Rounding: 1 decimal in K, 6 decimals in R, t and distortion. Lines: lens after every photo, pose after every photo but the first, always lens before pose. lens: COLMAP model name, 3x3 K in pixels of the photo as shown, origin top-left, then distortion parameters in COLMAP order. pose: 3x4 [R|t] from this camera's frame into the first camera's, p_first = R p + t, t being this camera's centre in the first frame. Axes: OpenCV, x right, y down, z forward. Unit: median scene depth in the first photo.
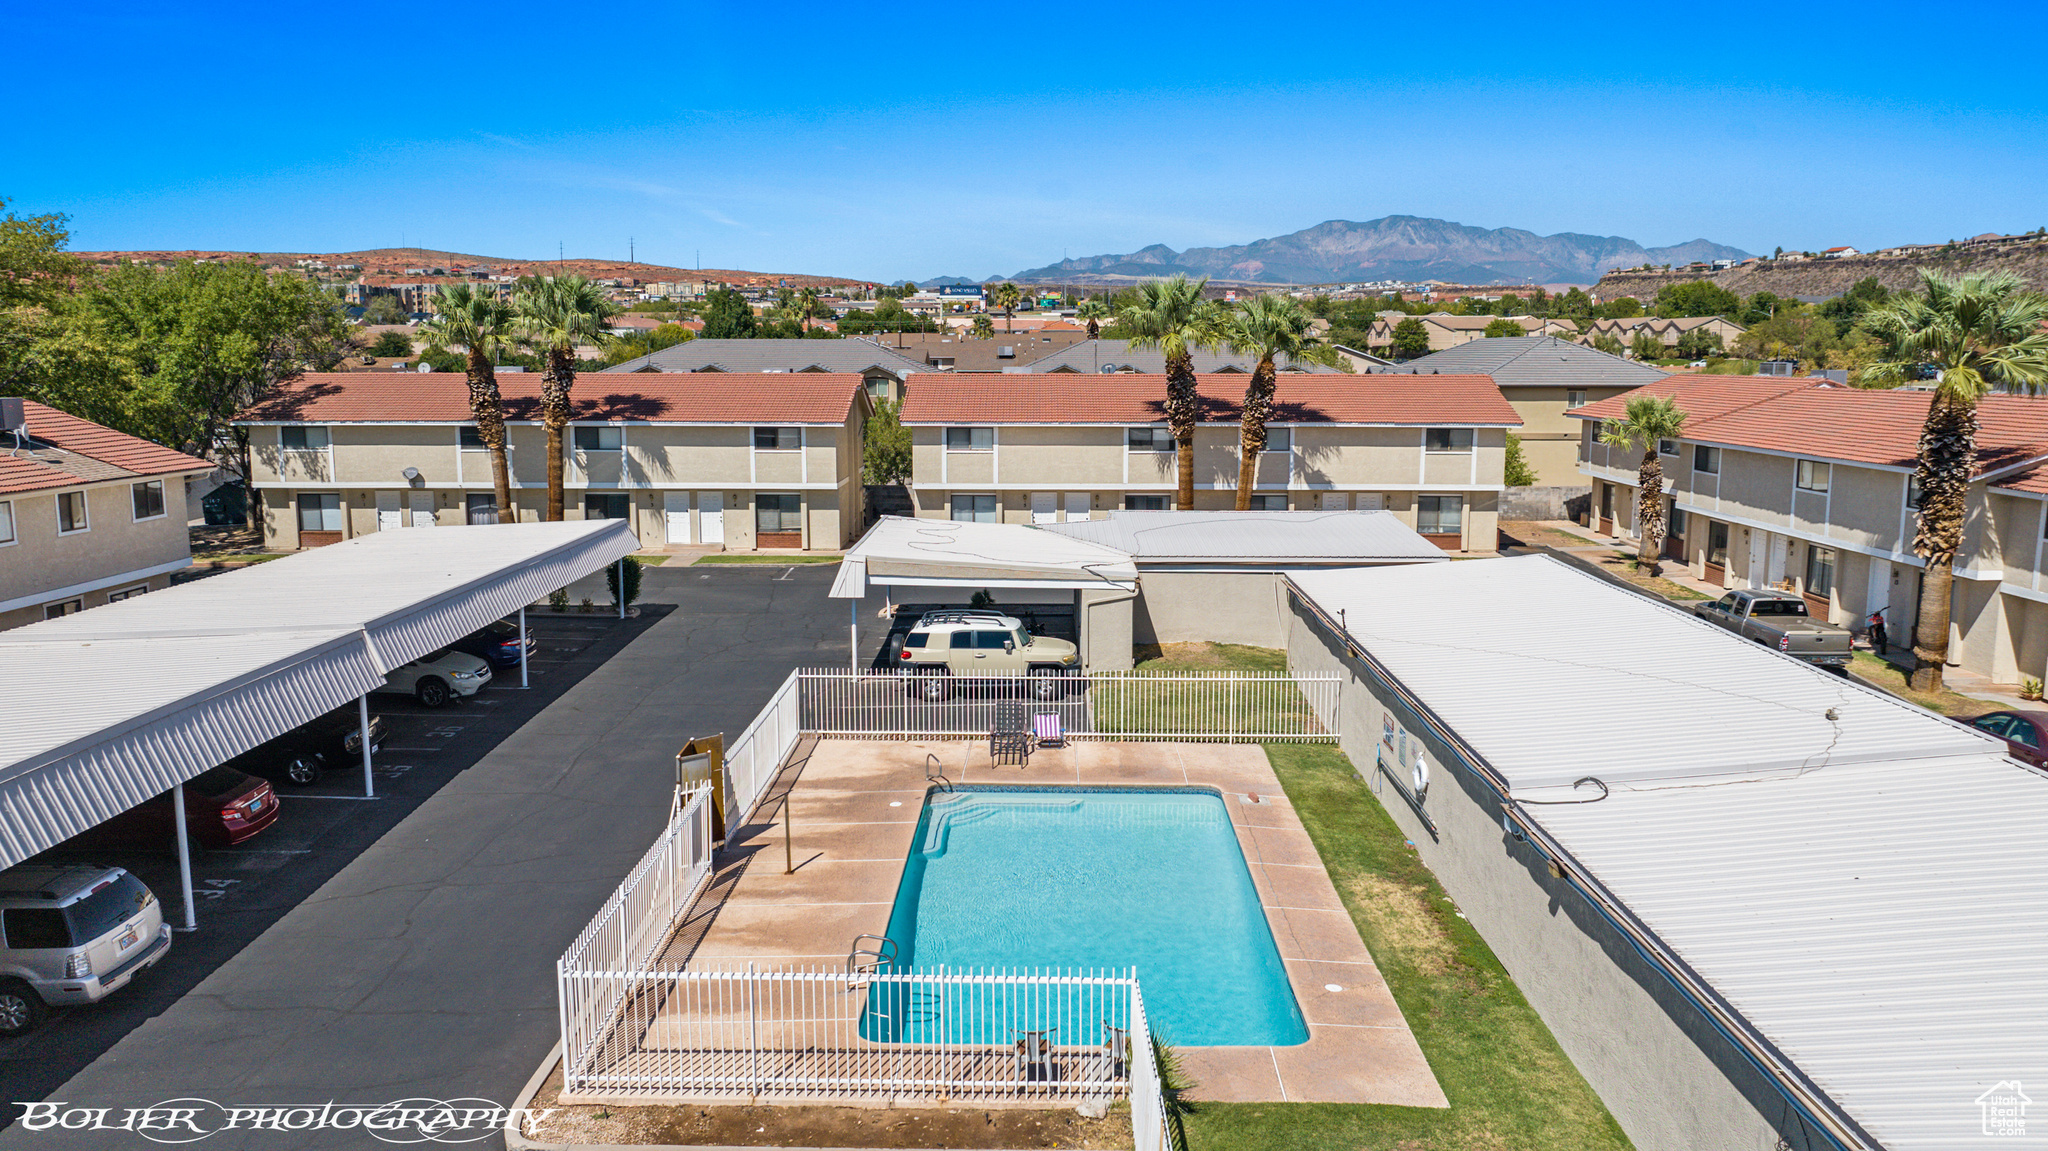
lens RADIAL K [[1434.9, 0, 1041.3], [0, 1434.9, 568.9], [0, 0, 1]] dist [-0.008298, -0.001685]
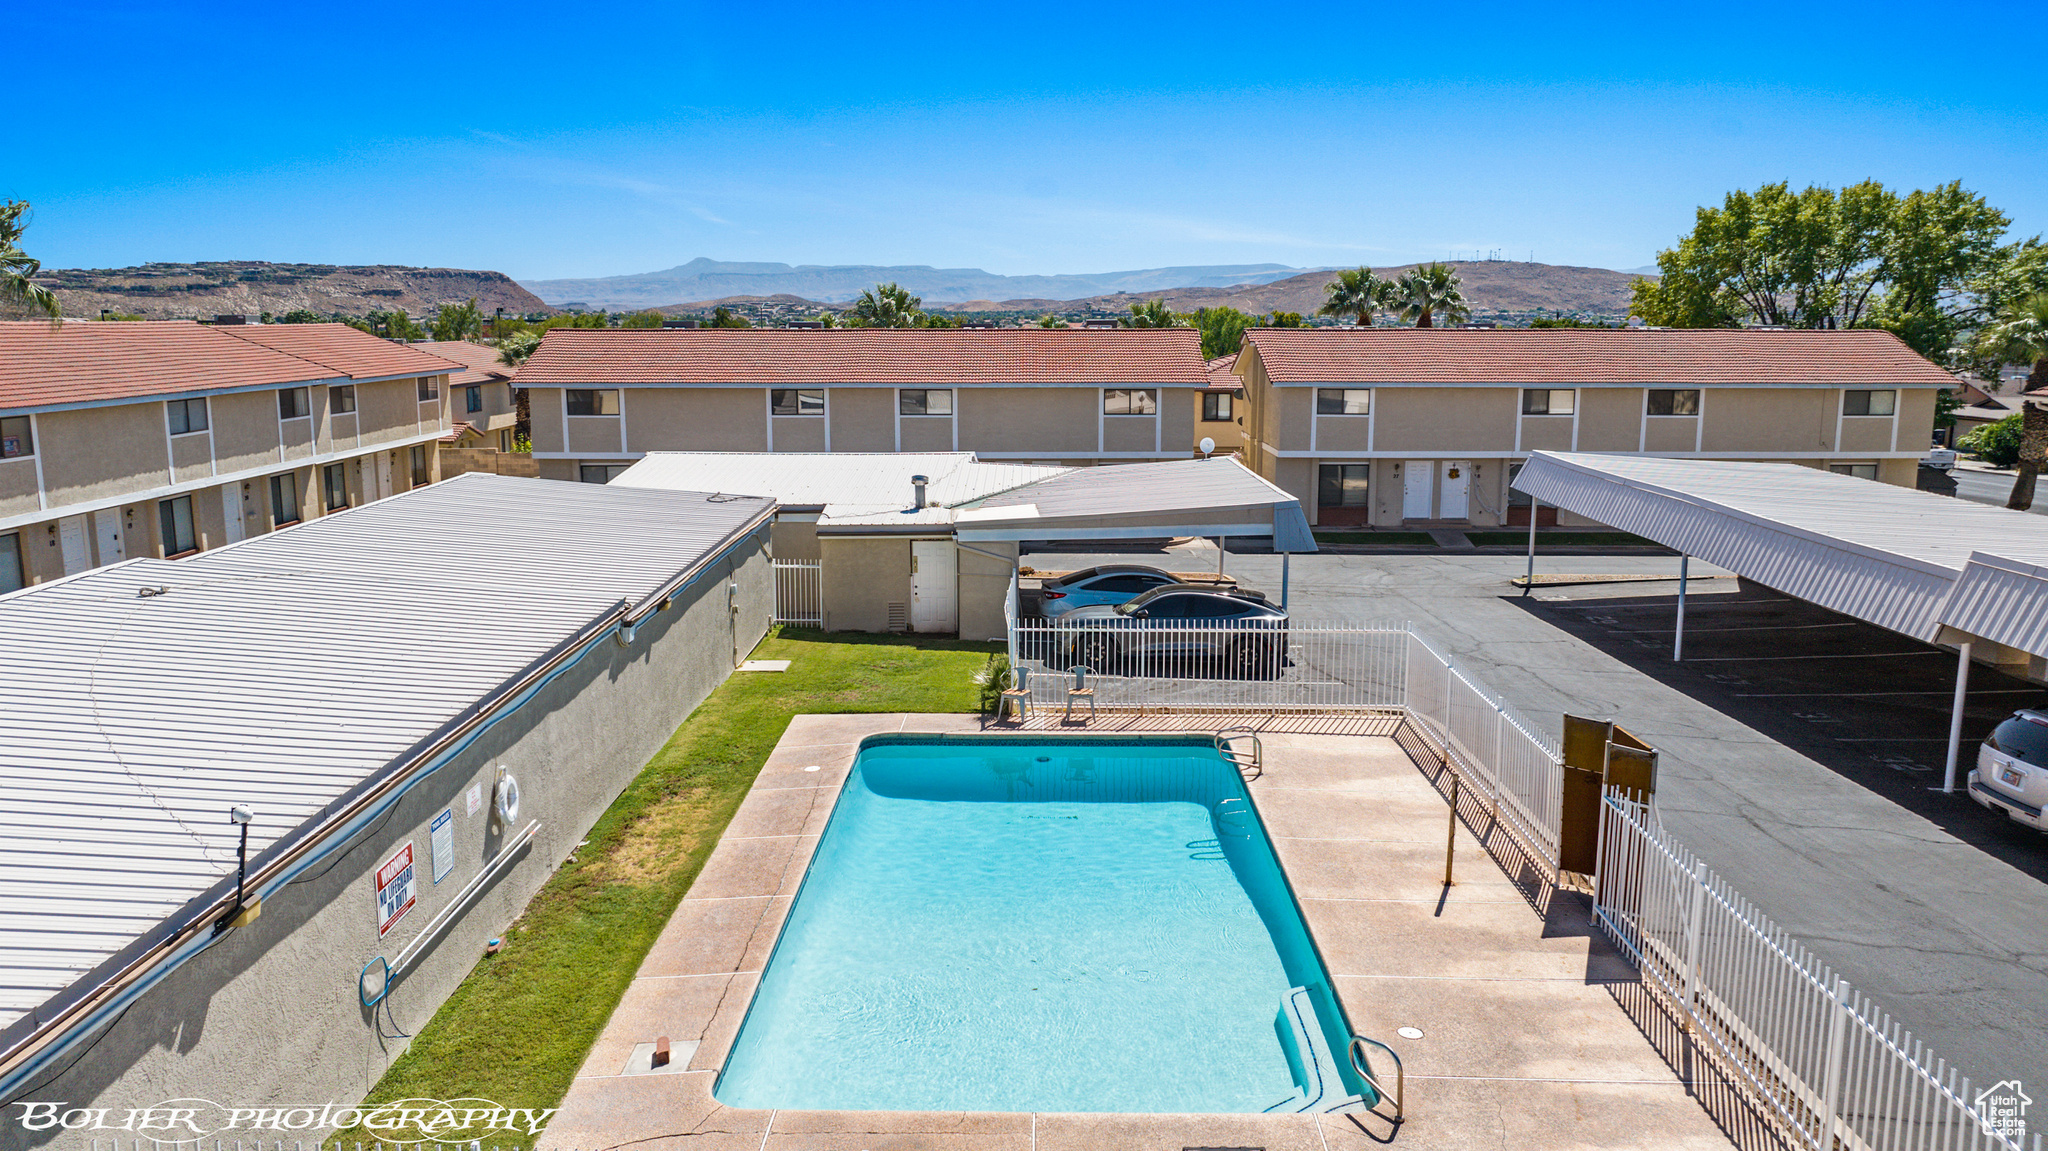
lens RADIAL K [[1434.9, 0, 1041.3], [0, 1434.9, 568.9], [0, 0, 1]] dist [-0.008298, -0.001685]
pose [[-0.999960, 0.000454, -0.008974, 0.012727], [-0.002439, 0.947523, 0.319679, -0.063872], [0.008648, 0.319688, -0.947483, 0.638061]]
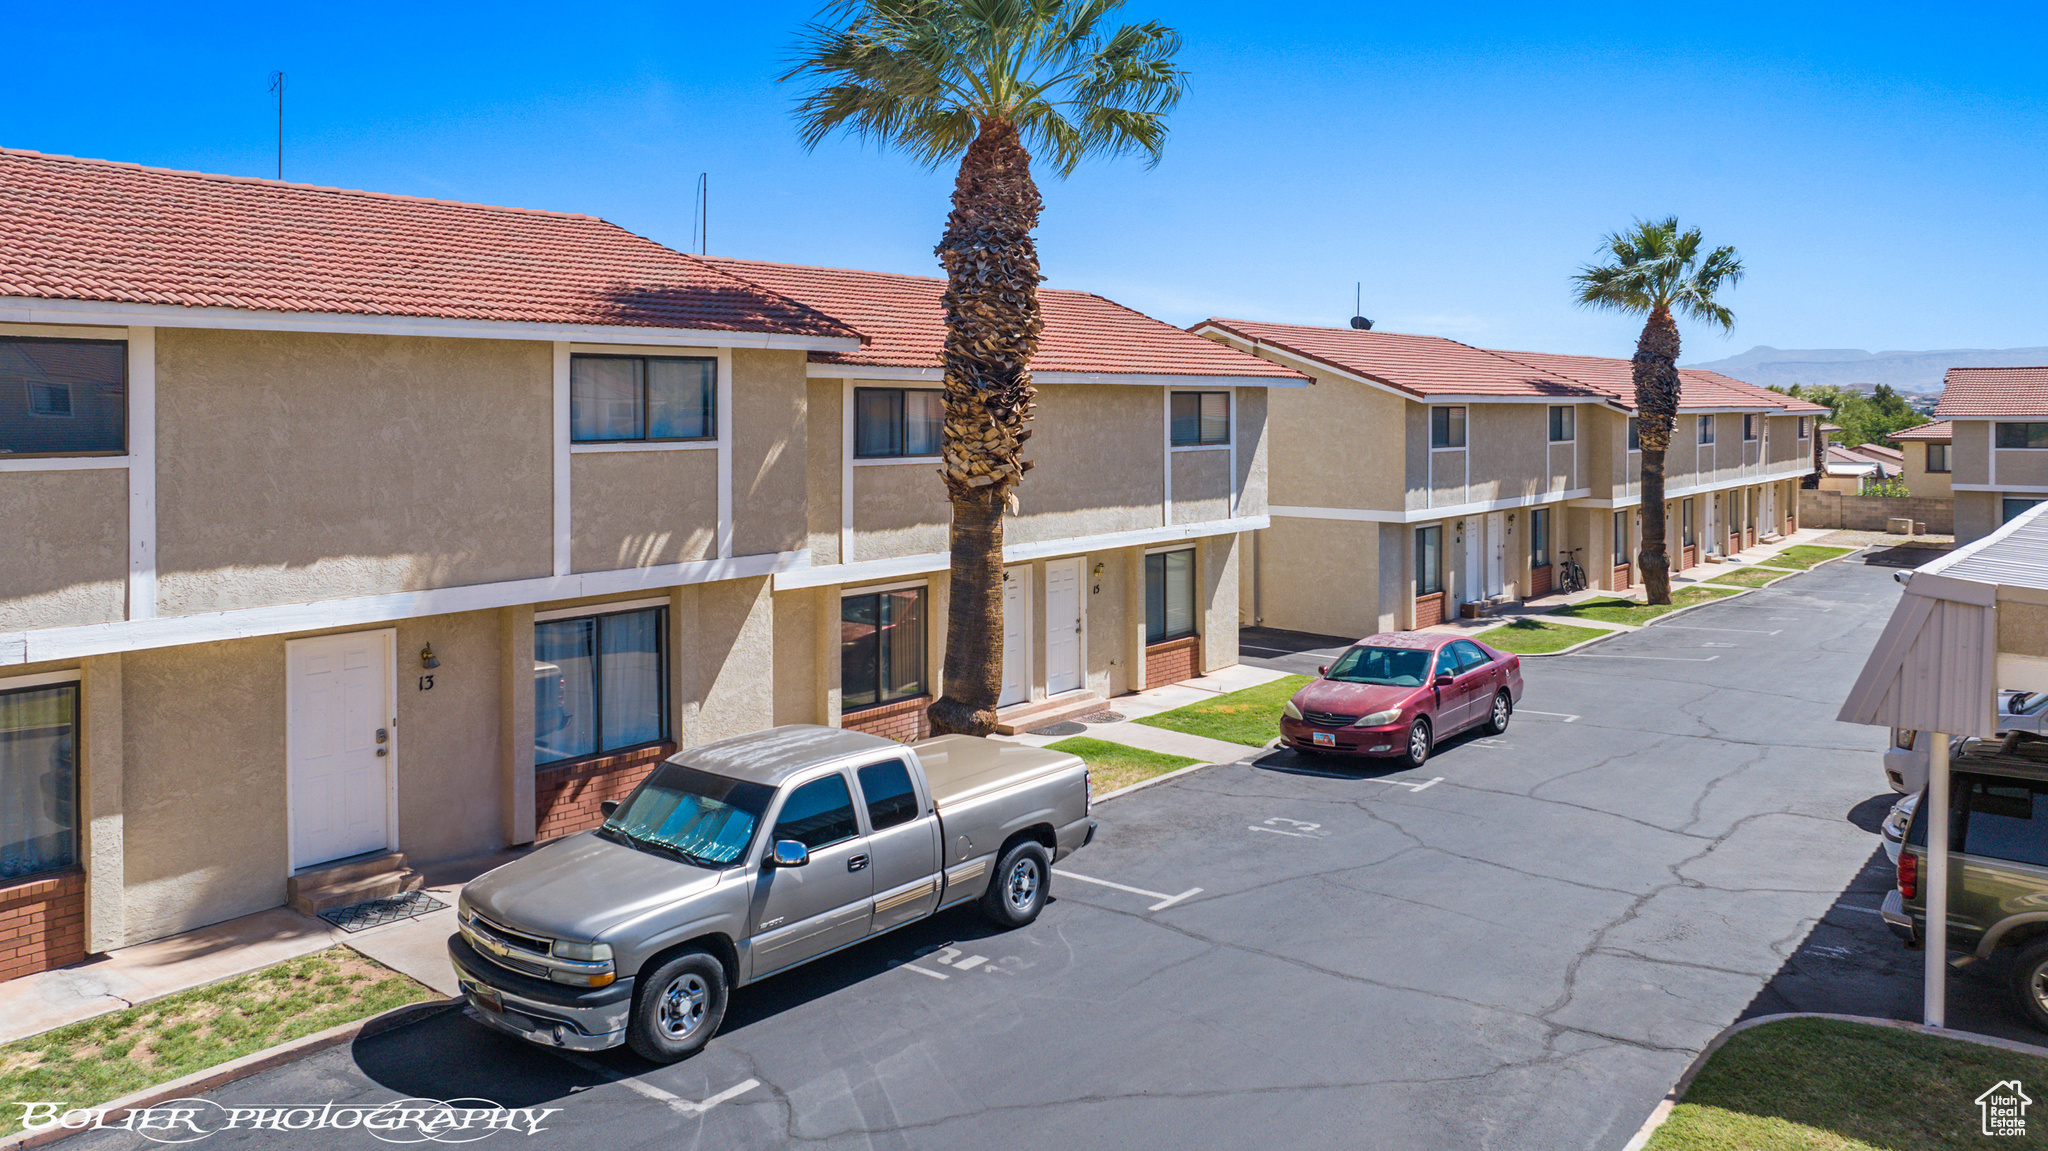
lens RADIAL K [[1467.6, 0, 1032.8], [0, 1467.6, 423.5], [0, 0, 1]] dist [-0.004672, -0.004304]
pose [[-0.780761, -0.003044, 0.624822, 0.192838], [0.097010, 0.987271, 0.126032, -0.057358], [-0.617253, 0.159015, -0.770528, 0.831432]]
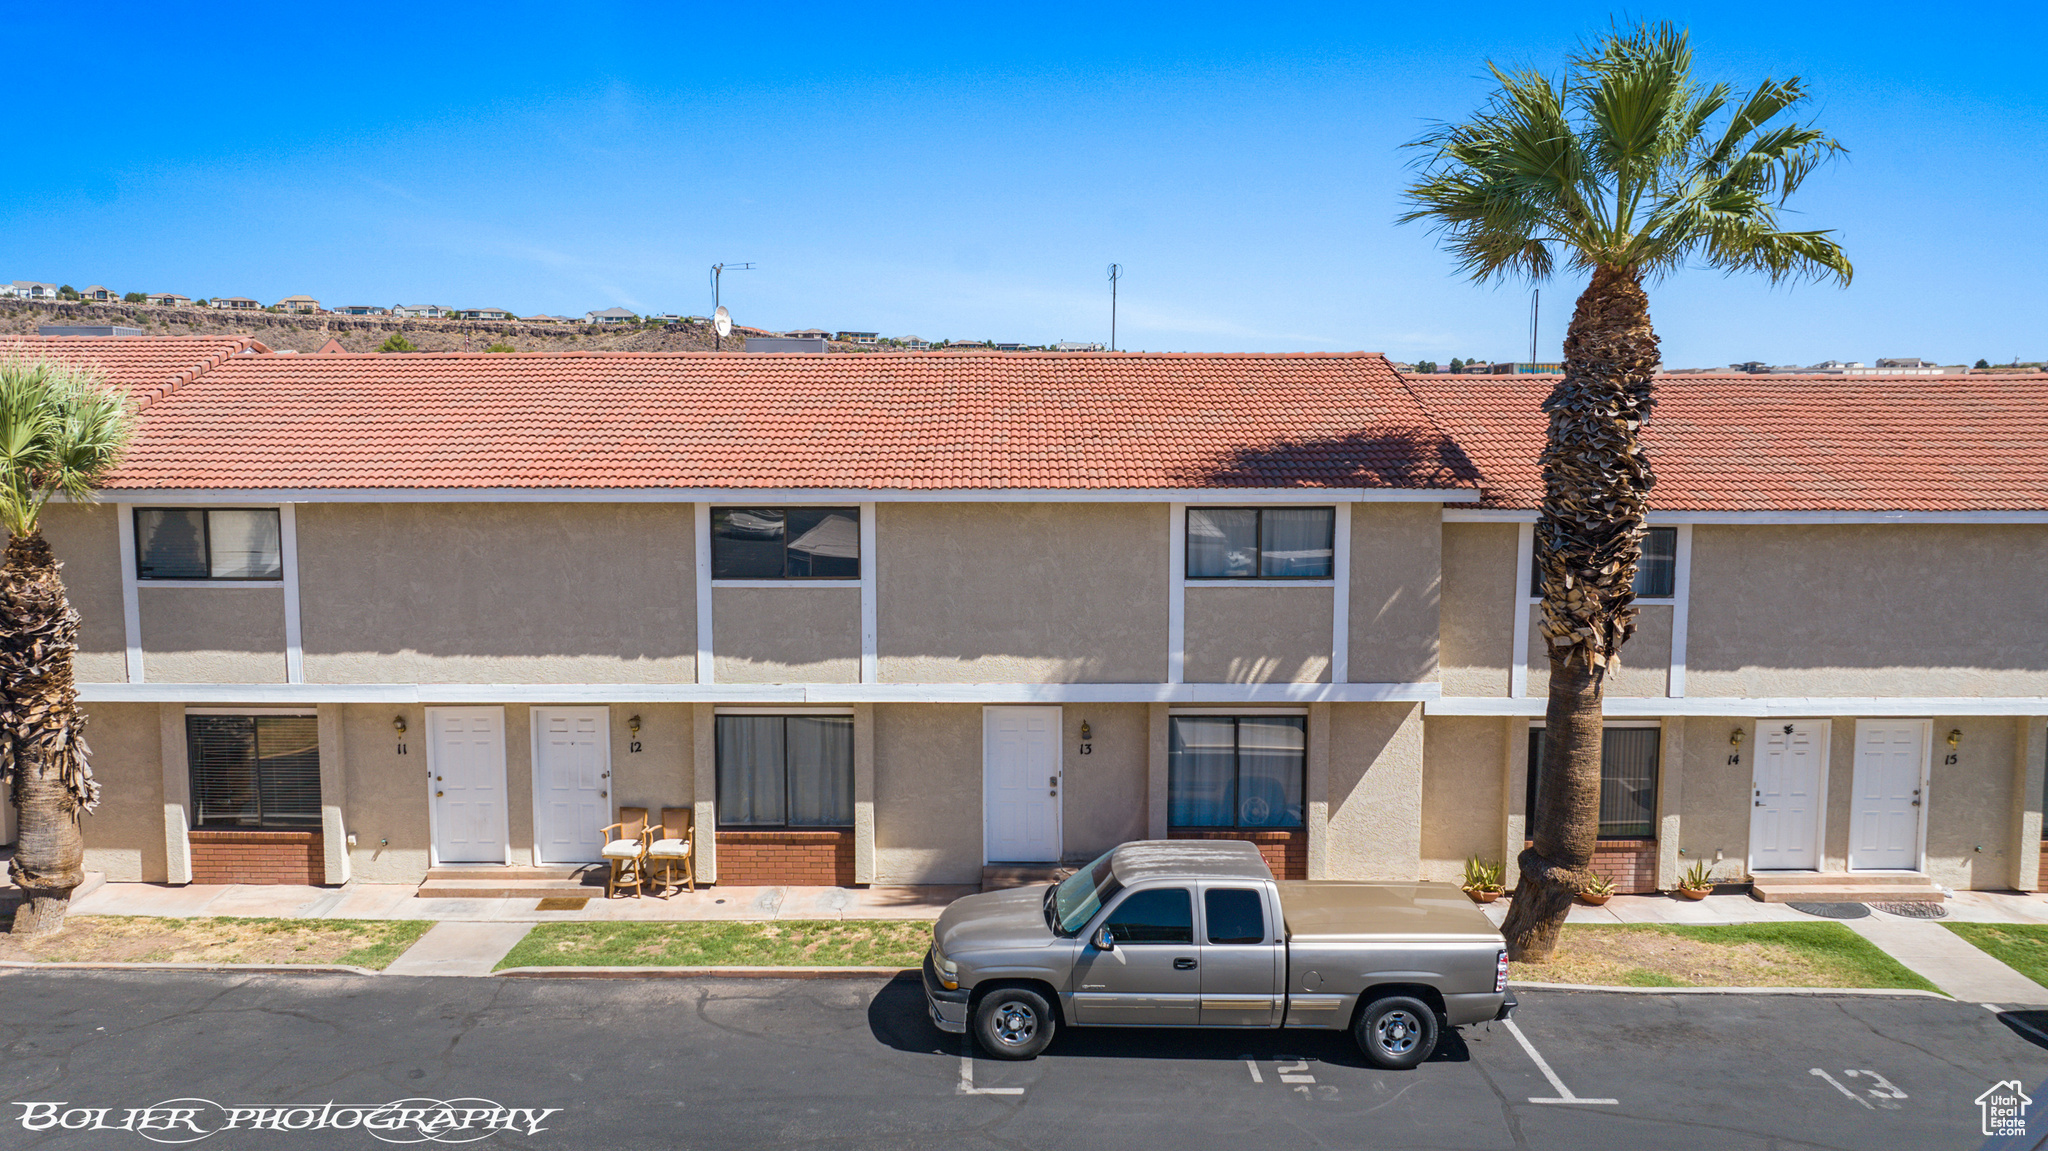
lens RADIAL K [[1478.7, 0, 1014.3], [0, 1478.7, 563.8], [0, 0, 1]] dist [-0.027743, 0.000219]
pose [[-0.004335, -0.096229, 0.995350, 0.098151], [0.147539, 0.984405, 0.095813, -0.068802], [-0.989047, 0.147268, 0.009930, 0.717949]]
